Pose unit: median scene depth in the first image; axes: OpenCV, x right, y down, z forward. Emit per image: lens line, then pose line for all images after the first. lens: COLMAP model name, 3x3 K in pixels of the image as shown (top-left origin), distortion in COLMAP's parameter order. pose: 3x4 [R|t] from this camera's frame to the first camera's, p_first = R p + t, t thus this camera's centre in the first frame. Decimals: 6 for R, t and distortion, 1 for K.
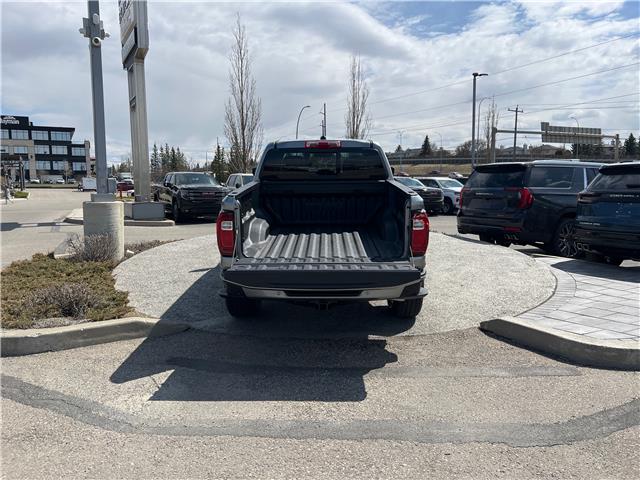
lens RADIAL K [[480.1, 0, 320.0], [0, 480.1, 240.0], [0, 0, 1]] dist [0.052328, -0.053577]
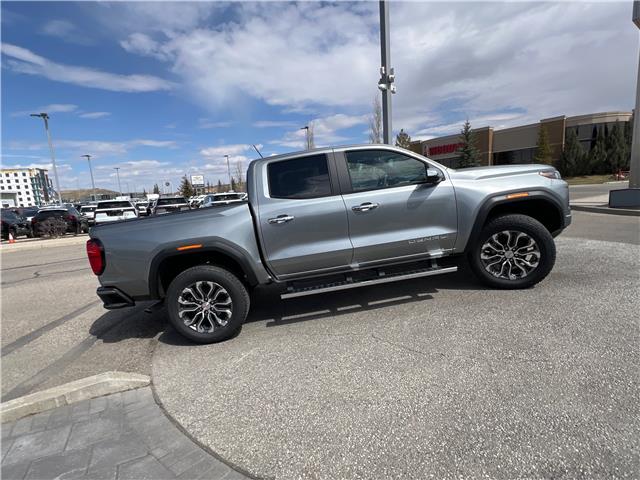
lens RADIAL K [[332.1, 0, 320.0], [0, 332.1, 240.0], [0, 0, 1]] dist [-0.001520, -0.000375]
pose [[0.074067, 0.154392, -0.985230, 0.685944], [-0.045730, 0.987430, 0.151299, -0.135386], [0.996204, 0.033848, 0.080196, 0.942228]]
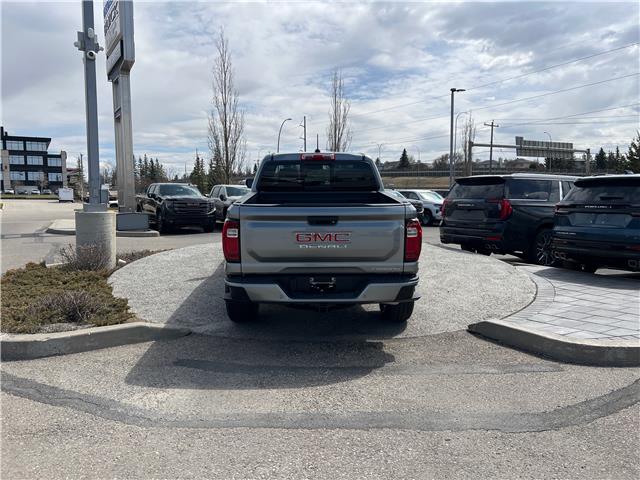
lens RADIAL K [[478.9, 0, 317.9], [0, 478.9, 242.0], [0, 0, 1]] dist [0.055288, -0.056879]
pose [[0.999257, -0.000142, 0.038535, -0.028928], [0.000913, 0.999800, -0.019994, 0.006756], [-0.038524, 0.020014, 0.999057, -0.035593]]
